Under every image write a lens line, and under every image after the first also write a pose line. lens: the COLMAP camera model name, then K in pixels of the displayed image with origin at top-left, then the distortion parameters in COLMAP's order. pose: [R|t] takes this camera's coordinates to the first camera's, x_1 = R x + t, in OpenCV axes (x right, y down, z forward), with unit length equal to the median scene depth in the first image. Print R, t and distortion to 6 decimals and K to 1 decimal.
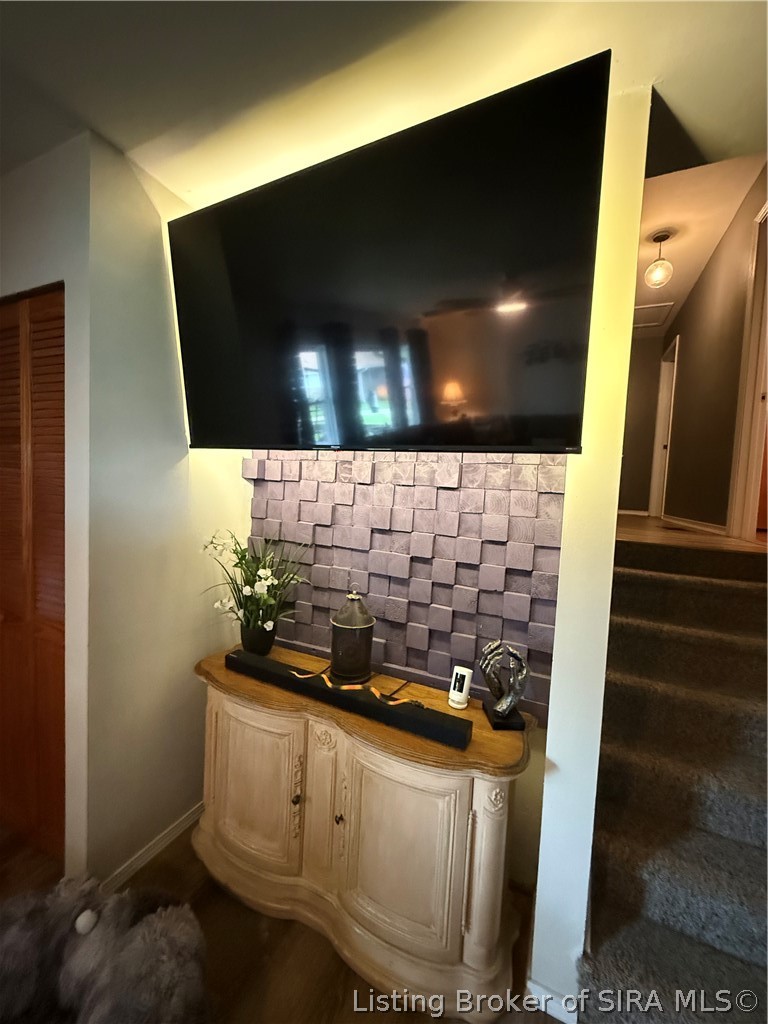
lens RADIAL K [[409.0, 0, 389.0], [0, 409.0, 509.1], [0, 0, 1]] dist [0.000434, -0.000427]
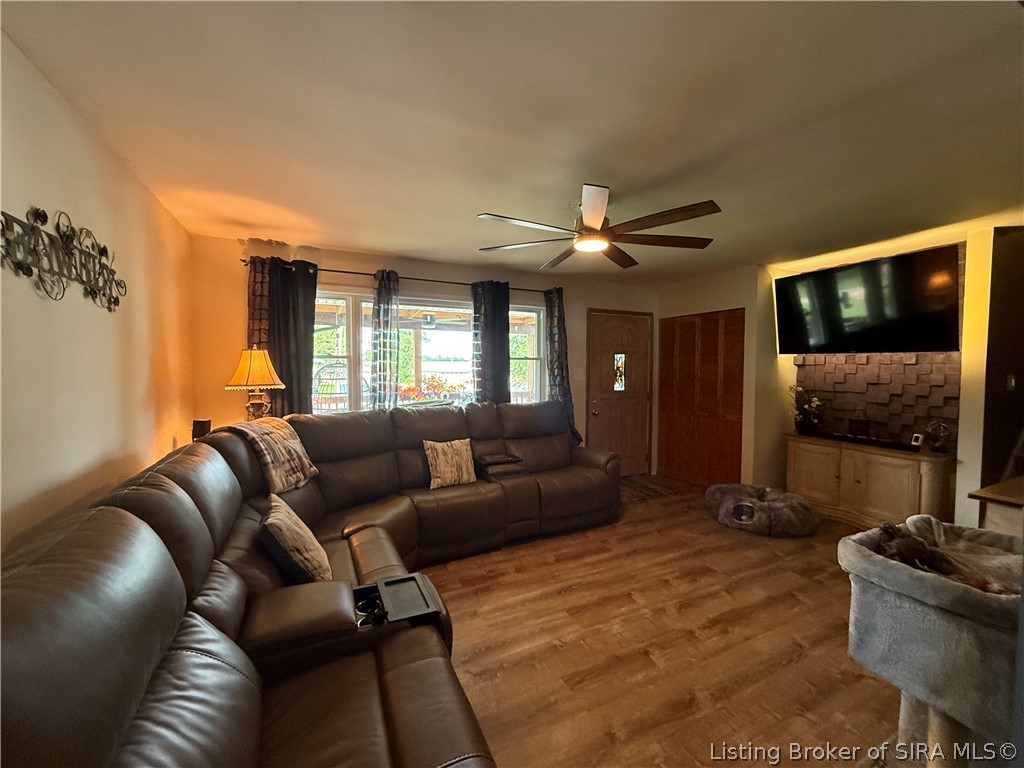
lens RADIAL K [[409.0, 0, 512.5], [0, 409.0, 384.3], [0, 0, 1]] dist [0.000434, -0.000427]
pose [[0.766432, -0.017840, -0.642078, -0.099377], [-0.001148, 0.999575, -0.029144, 0.131476], [0.642325, 0.023074, 0.766085, -2.214683]]
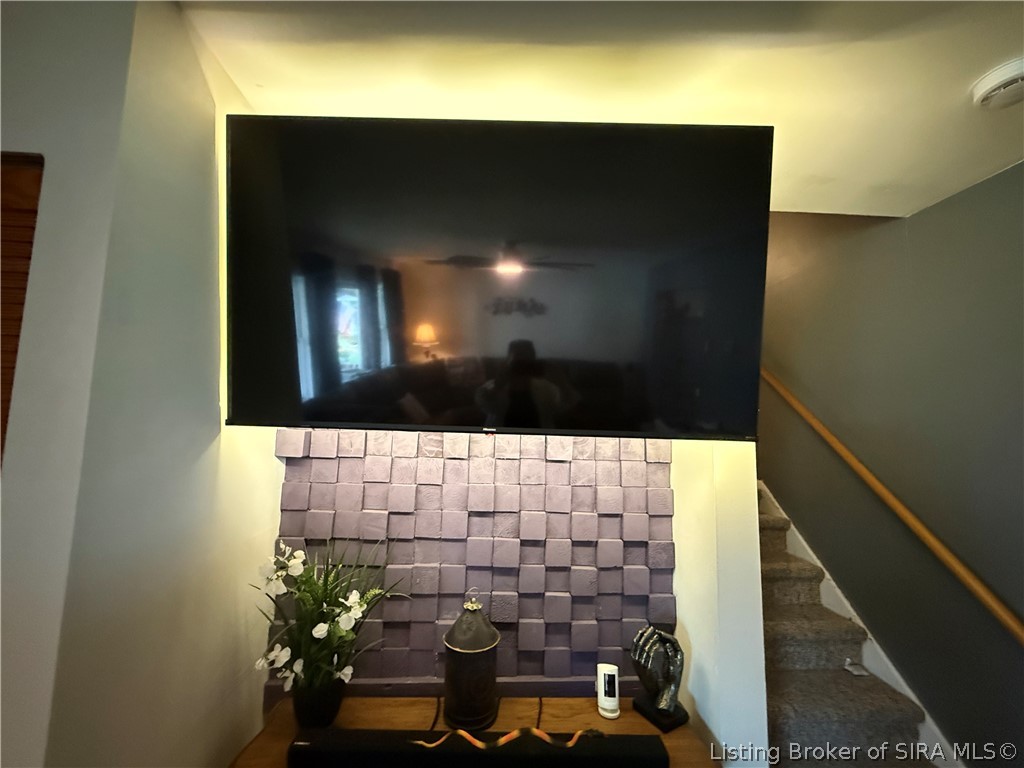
lens RADIAL K [[409.0, 0, 513.2], [0, 409.0, 382.1], [0, 0, 1]] dist [0.000434, -0.000427]
pose [[0.888057, 0.018544, 0.459359, -0.374212], [0.046612, 0.990405, -0.130096, -0.109237], [-0.457364, 0.136945, 0.878672, 0.181172]]
